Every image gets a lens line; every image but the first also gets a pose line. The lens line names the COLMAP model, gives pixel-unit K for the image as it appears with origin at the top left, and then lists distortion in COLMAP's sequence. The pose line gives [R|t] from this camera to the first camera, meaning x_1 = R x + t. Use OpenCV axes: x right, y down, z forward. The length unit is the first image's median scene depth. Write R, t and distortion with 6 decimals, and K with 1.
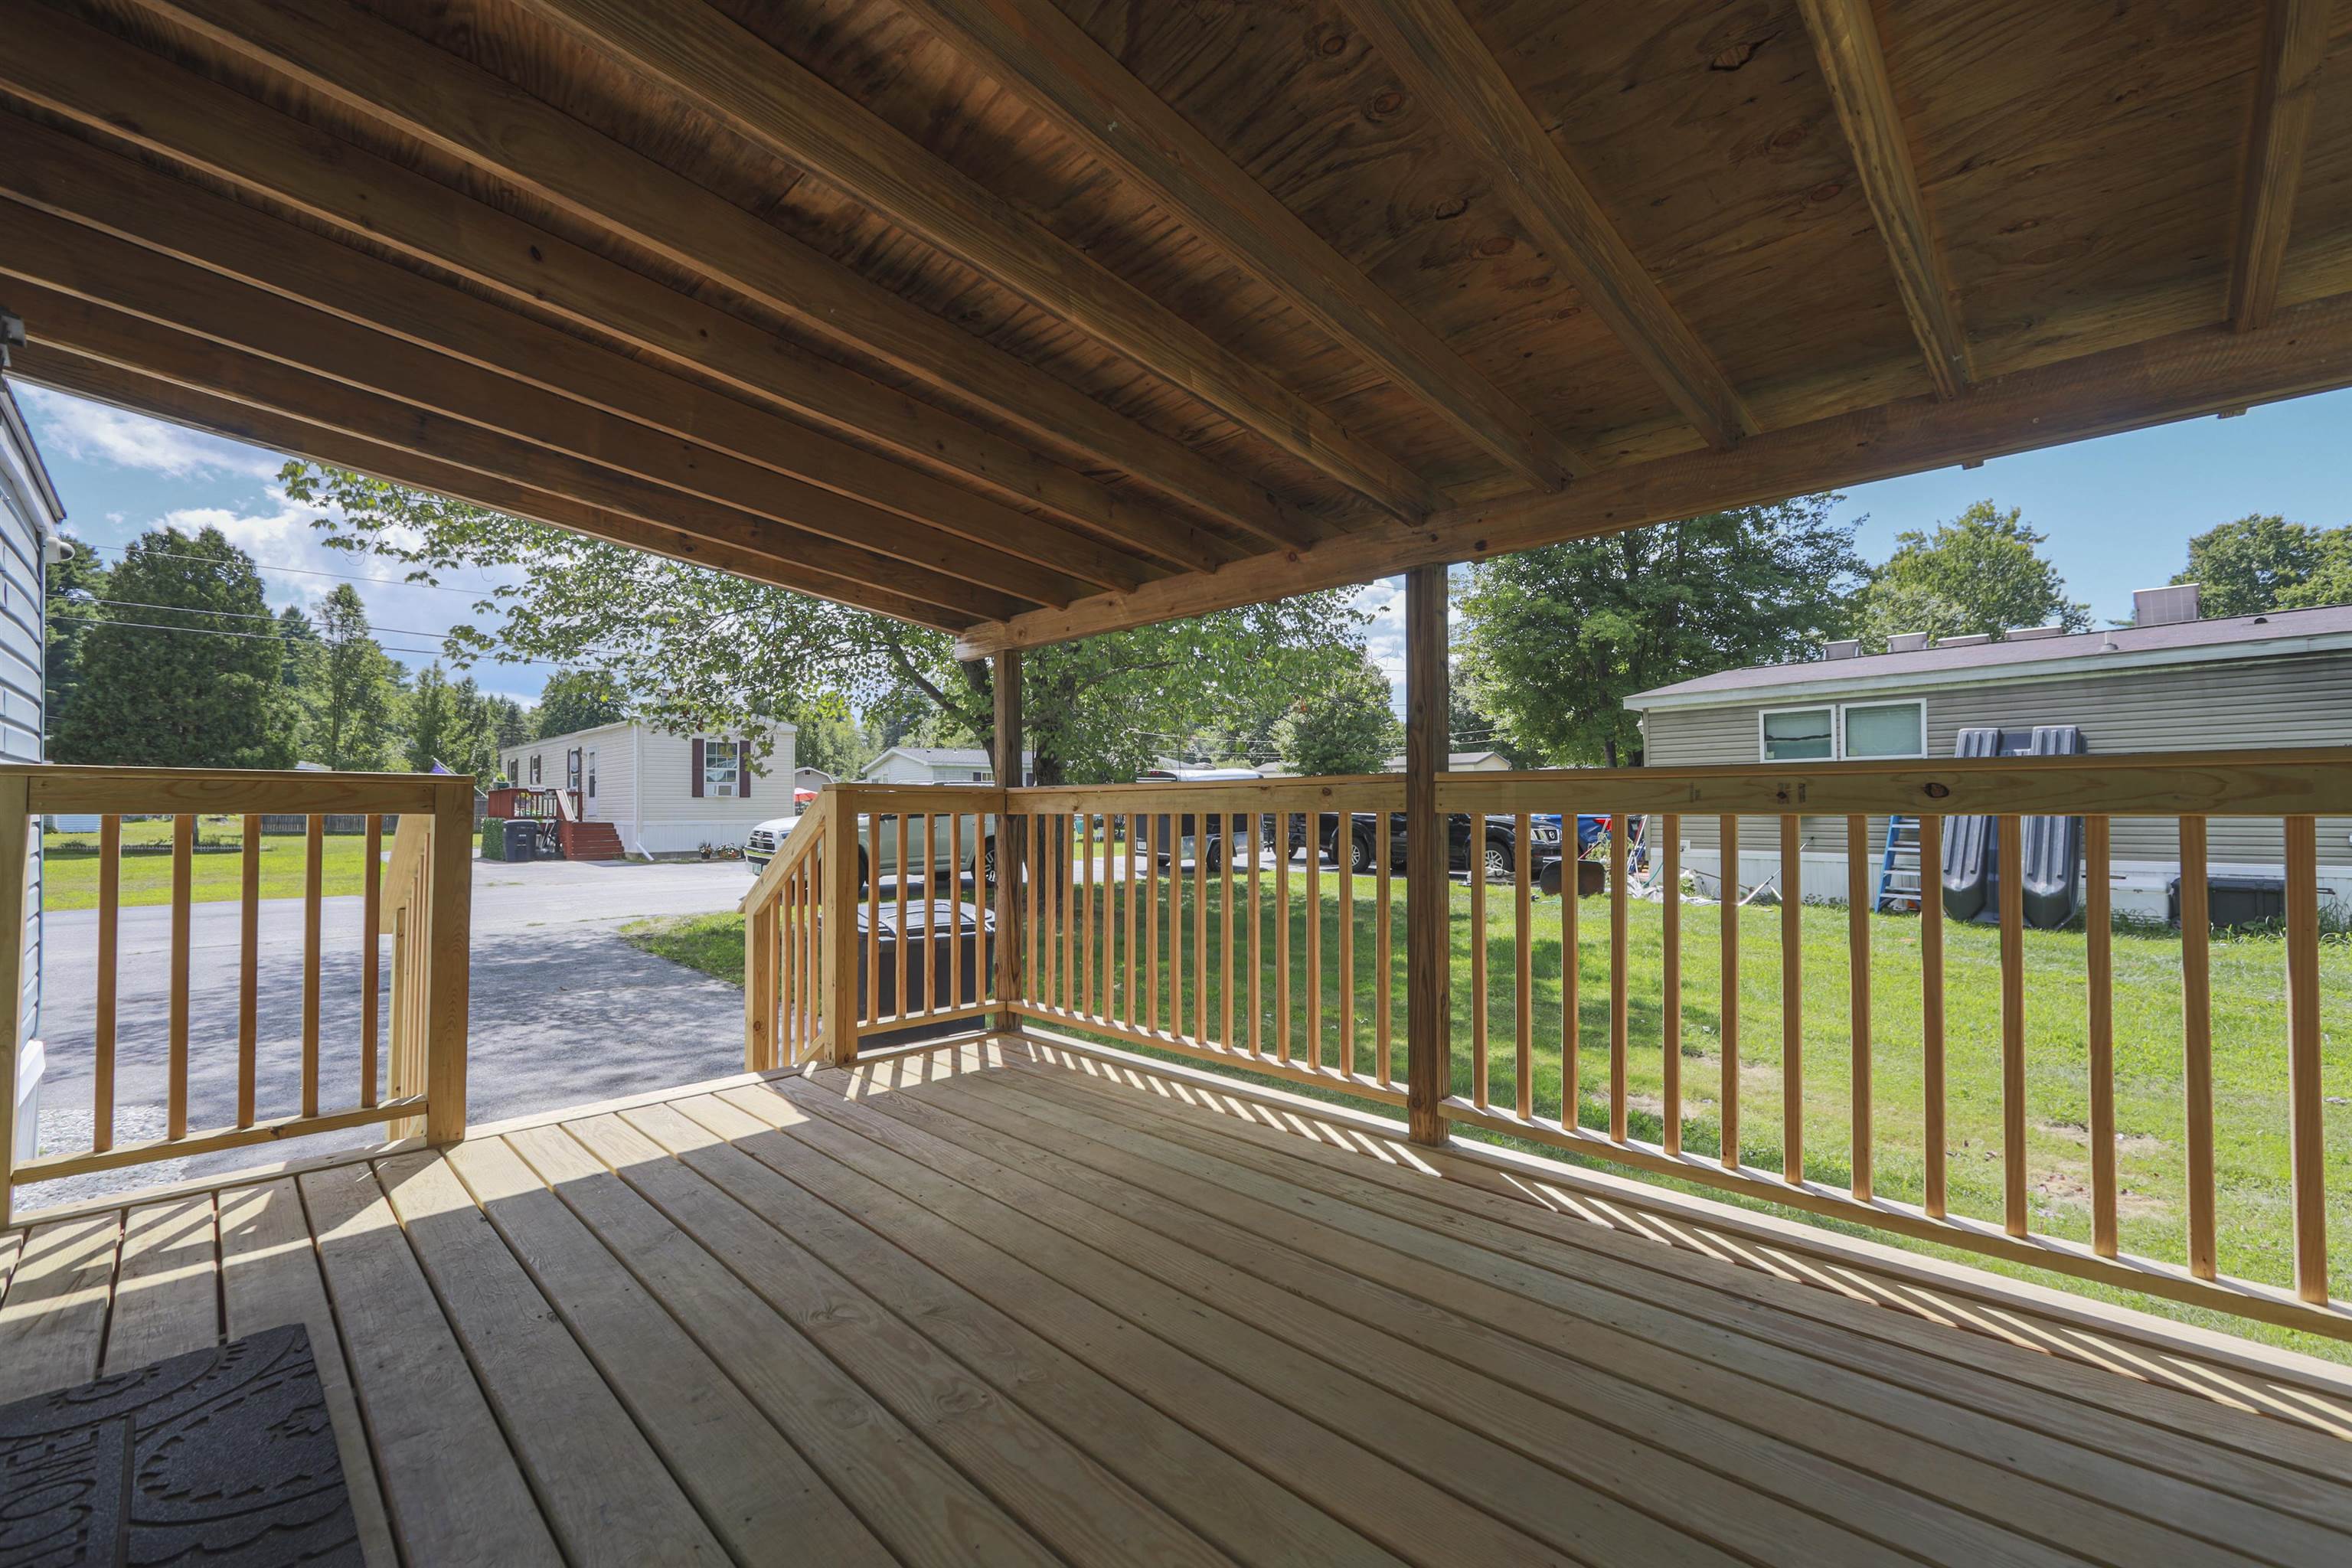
lens RADIAL K [[972.1, 0, 1181.9], [0, 972.1, 789.9], [0, 0, 1]] dist [-0.000524, 0.001125]
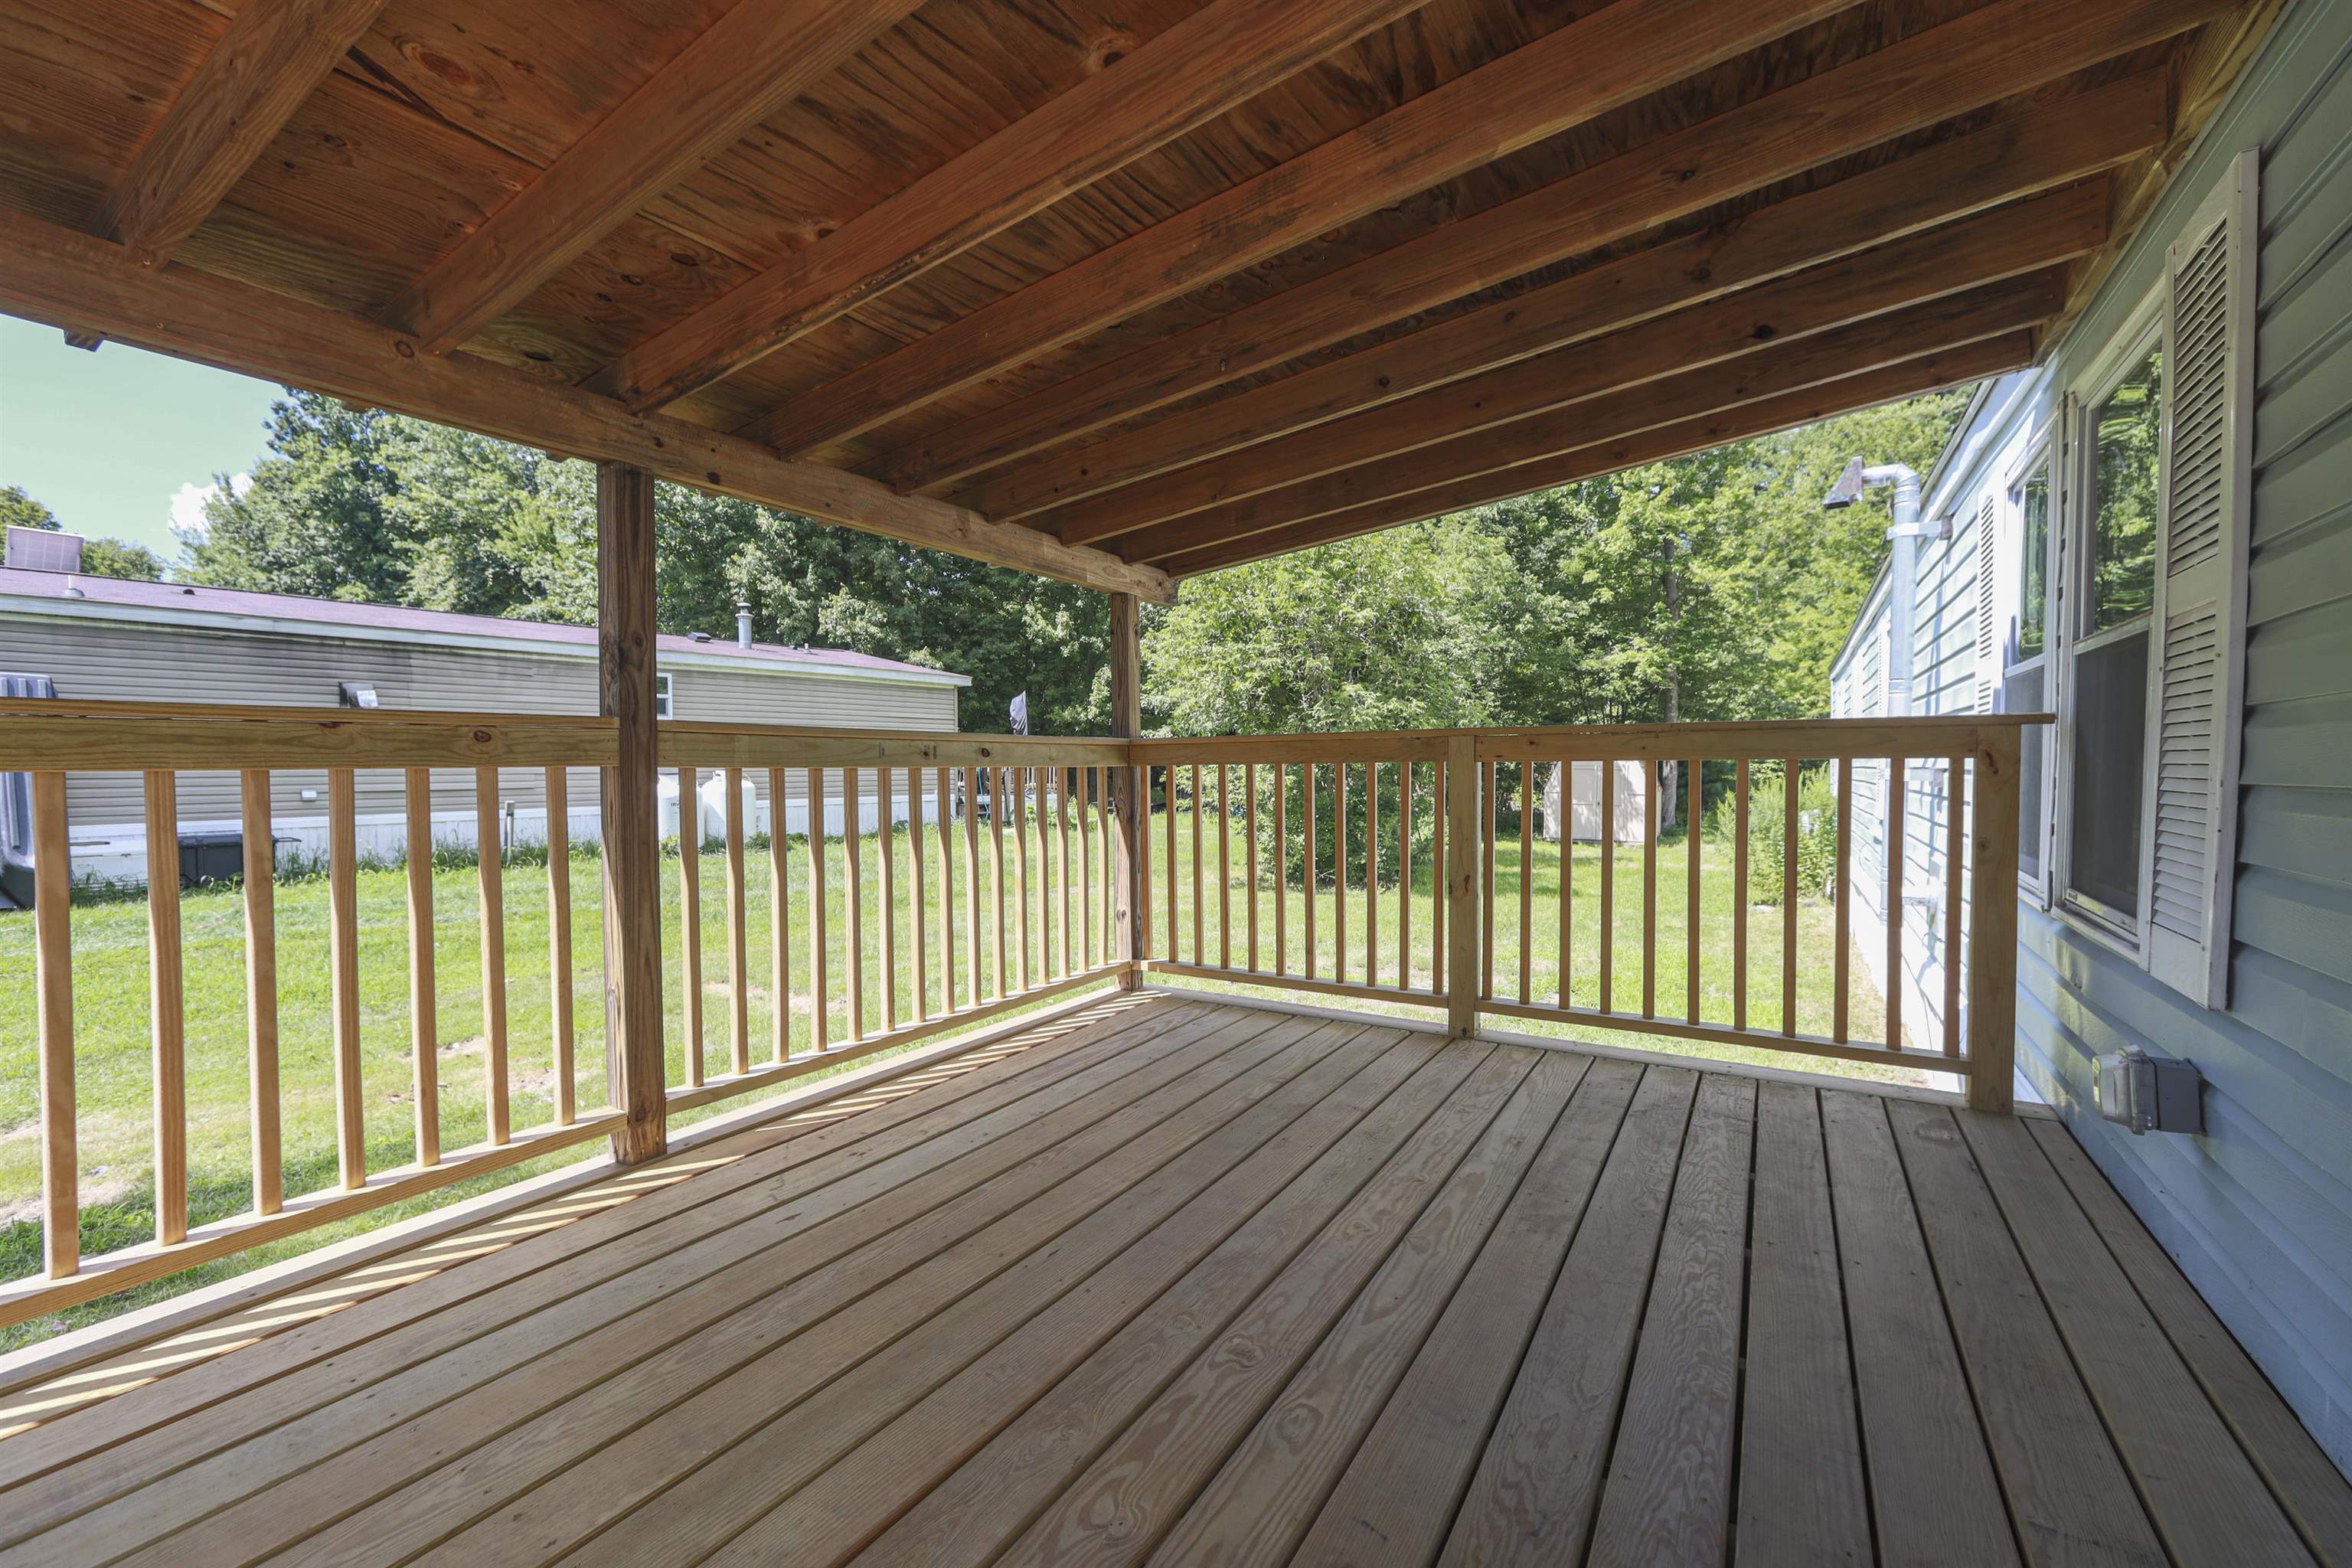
lens RADIAL K [[972.1, 0, 1181.9], [0, 972.1, 789.9], [0, 0, 1]] dist [-0.000524, 0.001125]
pose [[-0.224786, -0.021640, 0.974168, -0.349968], [-0.015721, 0.999704, 0.018580, 0.010579], [-0.974281, -0.011138, -0.225059, 0.386764]]
